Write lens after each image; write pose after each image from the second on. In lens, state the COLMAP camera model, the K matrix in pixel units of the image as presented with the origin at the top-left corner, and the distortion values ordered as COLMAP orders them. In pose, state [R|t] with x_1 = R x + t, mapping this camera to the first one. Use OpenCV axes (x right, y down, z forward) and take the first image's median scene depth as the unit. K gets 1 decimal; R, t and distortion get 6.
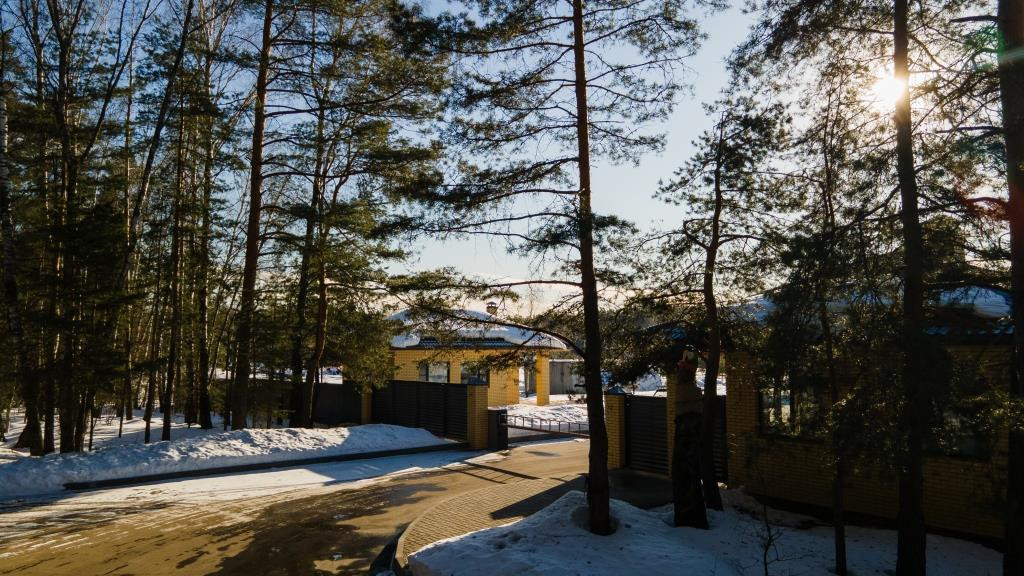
lens RADIAL K [[739.5, 0, 513.1], [0, 739.5, 288.0], [0, 0, 1]] dist [0.029238, 0.013852]
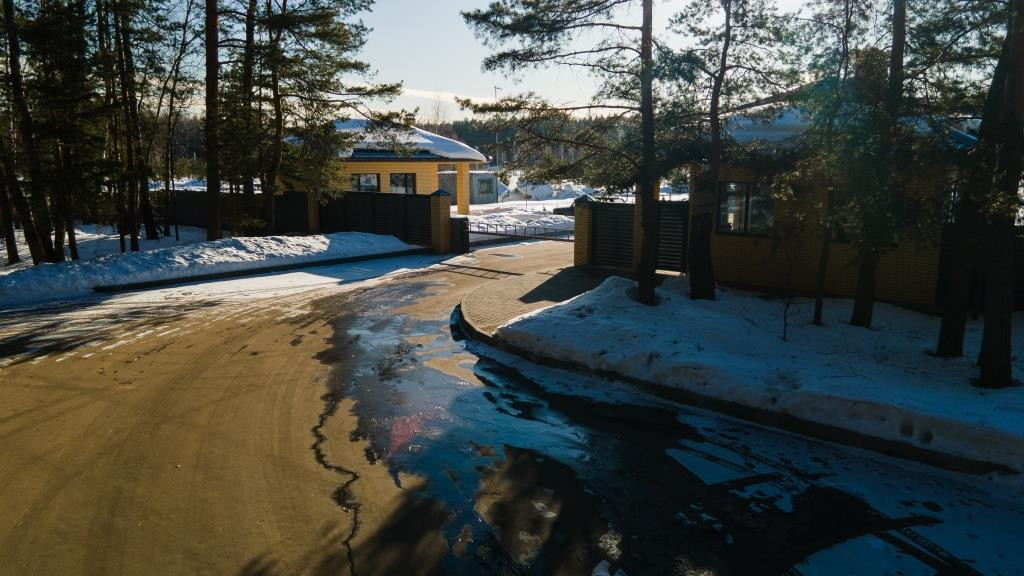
lens RADIAL K [[739.5, 0, 511.7], [0, 739.5, 287.2], [0, 0, 1]] dist [0.029238, 0.013852]
pose [[0.981833, -0.028660, 0.187570, -0.185763], [-0.019059, 0.968633, 0.247765, -0.010450], [-0.188787, -0.246839, 0.950489, -0.097913]]
